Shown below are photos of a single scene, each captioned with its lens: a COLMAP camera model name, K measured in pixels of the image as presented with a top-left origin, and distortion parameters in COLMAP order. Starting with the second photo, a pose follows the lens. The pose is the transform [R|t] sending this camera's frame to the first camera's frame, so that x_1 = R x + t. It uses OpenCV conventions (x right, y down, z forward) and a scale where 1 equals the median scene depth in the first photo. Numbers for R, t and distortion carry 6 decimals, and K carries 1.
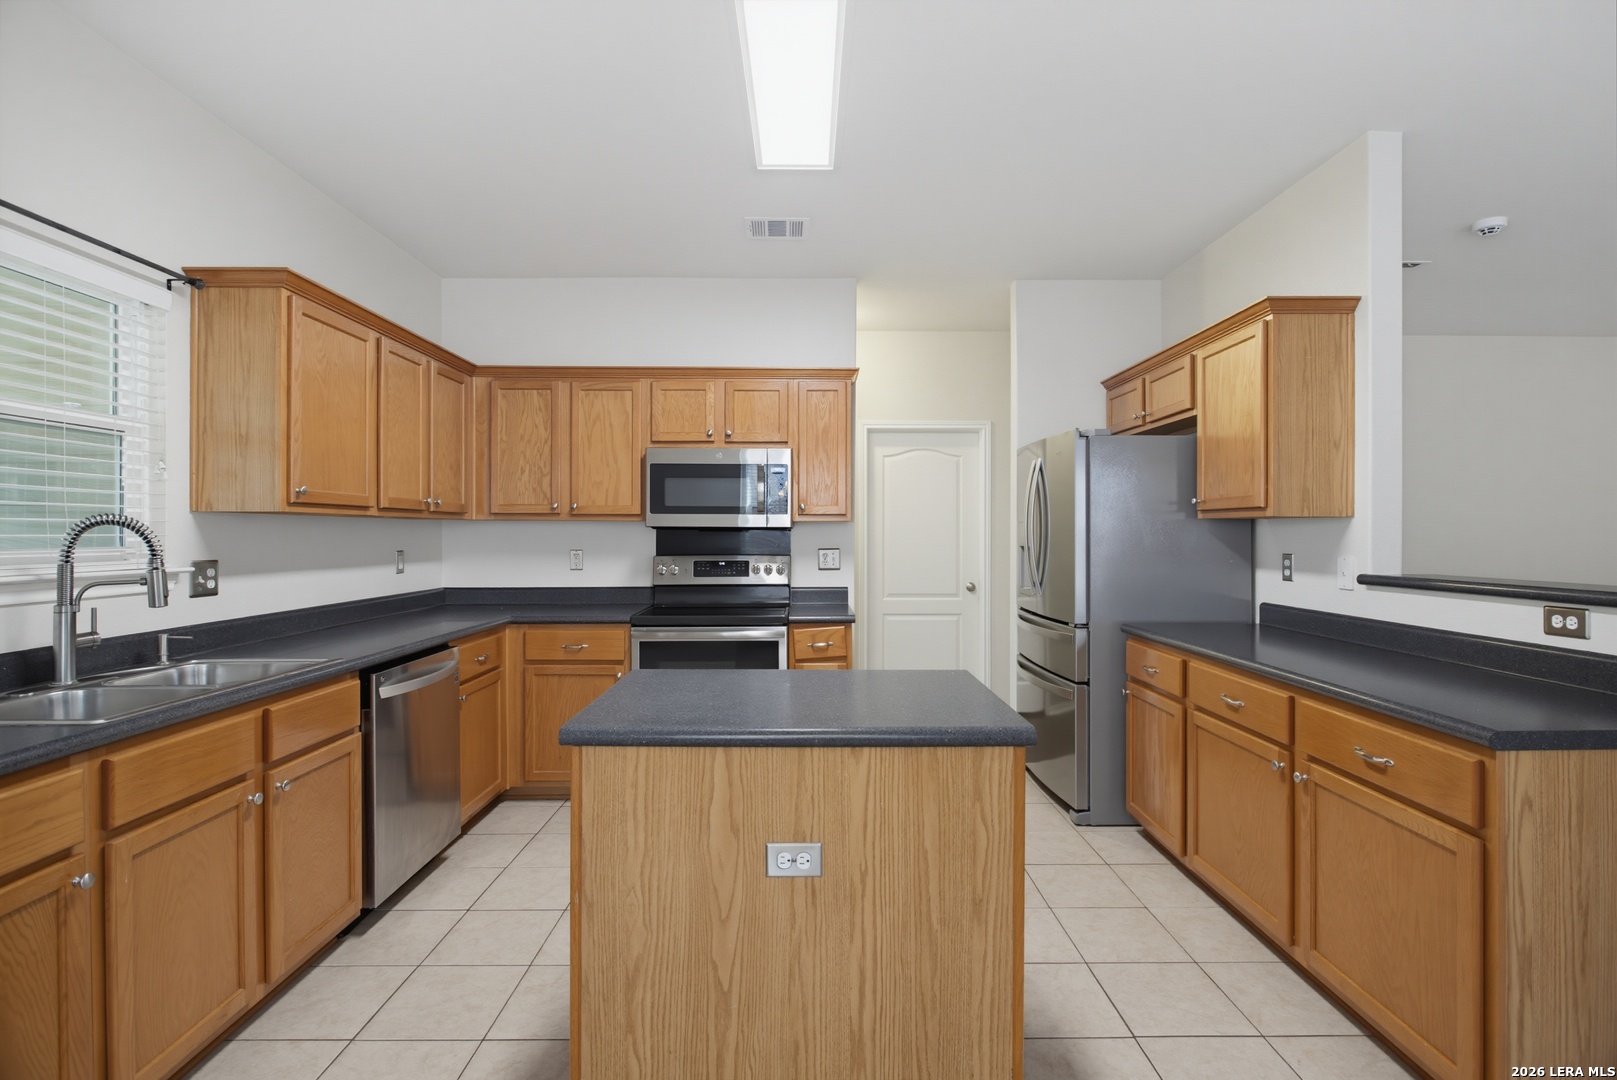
lens RADIAL K [[760.8, 0, 811.0], [0, 760.8, 531.3], [0, 0, 1]] dist [-0.011730, 0.005275]
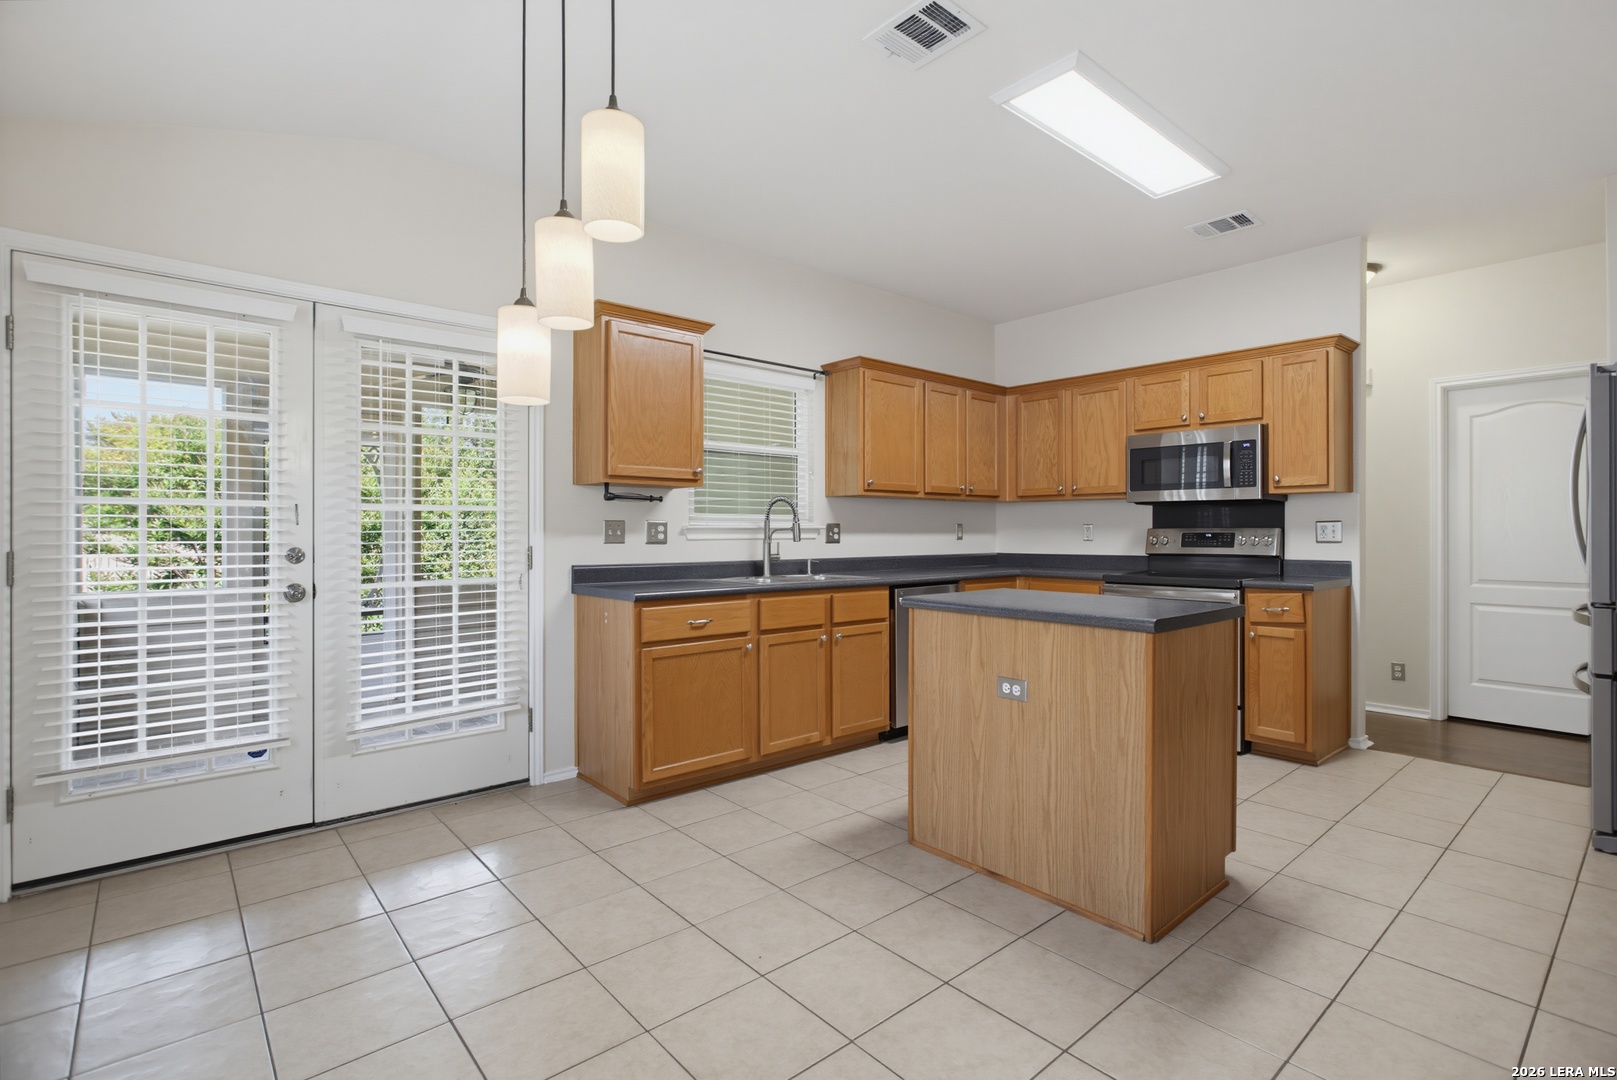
lens RADIAL K [[760.8, 0, 809.0], [0, 760.8, 531.1], [0, 0, 1]] dist [-0.011730, 0.005275]
pose [[0.644748, -0.001517, -0.764393, 0.562365], [0.002766, 0.999996, 0.000349, 0.055730], [0.764390, -0.002339, 0.644750, -0.226753]]
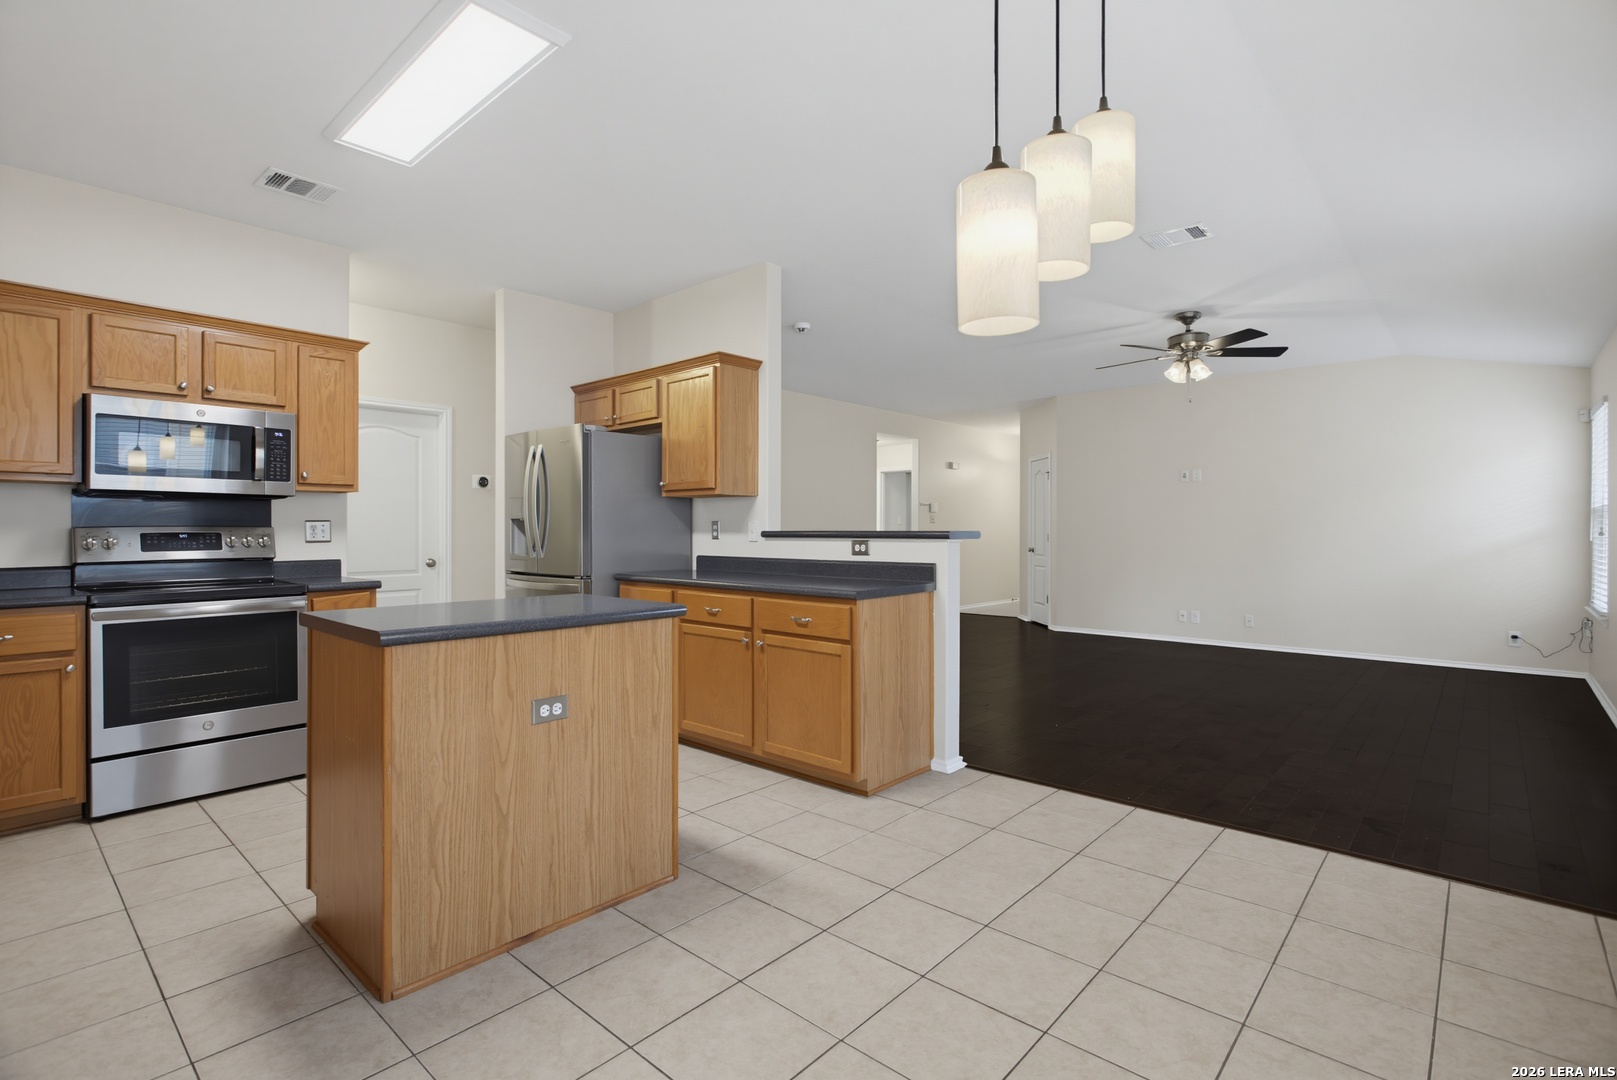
lens RADIAL K [[760.8, 0, 810.4], [0, 760.8, 533.6], [0, 0, 1]] dist [-0.011730, 0.005275]
pose [[0.672570, -0.005222, 0.740015, -0.449177], [-0.000315, 0.999973, 0.007343, 0.053656], [-0.740034, -0.005172, 0.672550, -0.195286]]
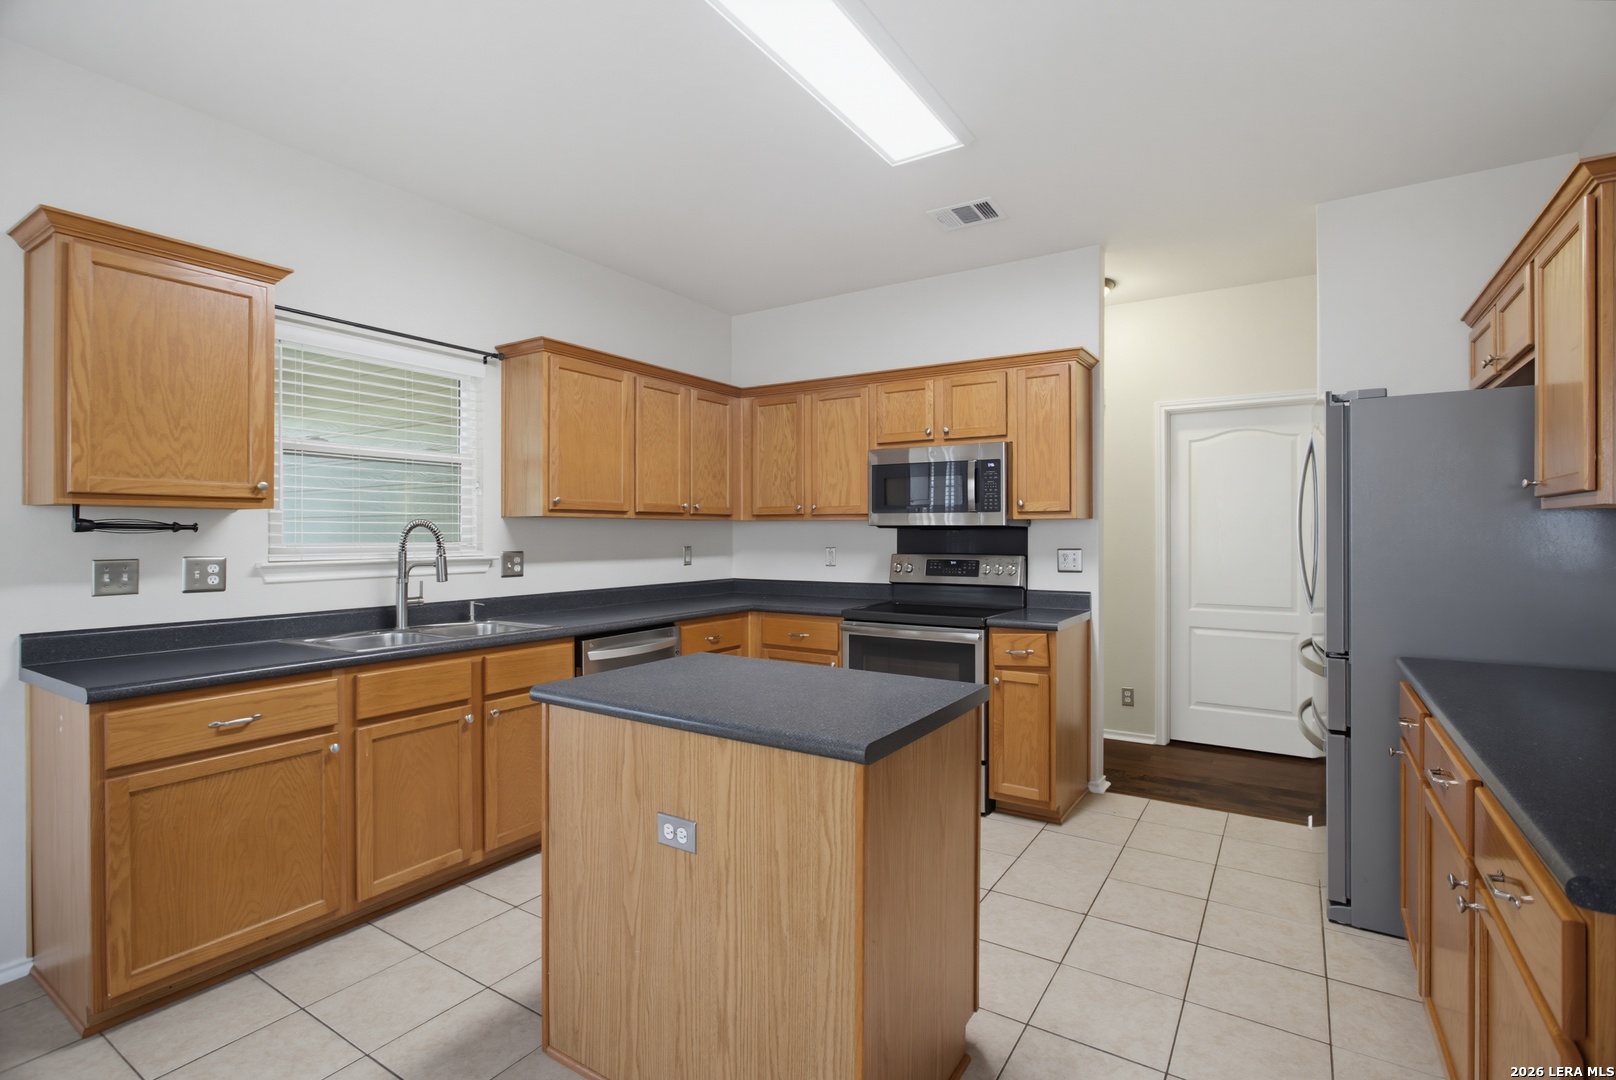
lens RADIAL K [[760.3, 0, 806.4], [0, 760.3, 531.8], [0, 0, 1]] dist [-0.011730, 0.005275]
pose [[0.834323, -0.001401, -0.551274, 0.435885], [0.002221, 0.999997, 0.000821, 0.001786], [0.551271, -0.001909, 0.834324, 0.119464]]
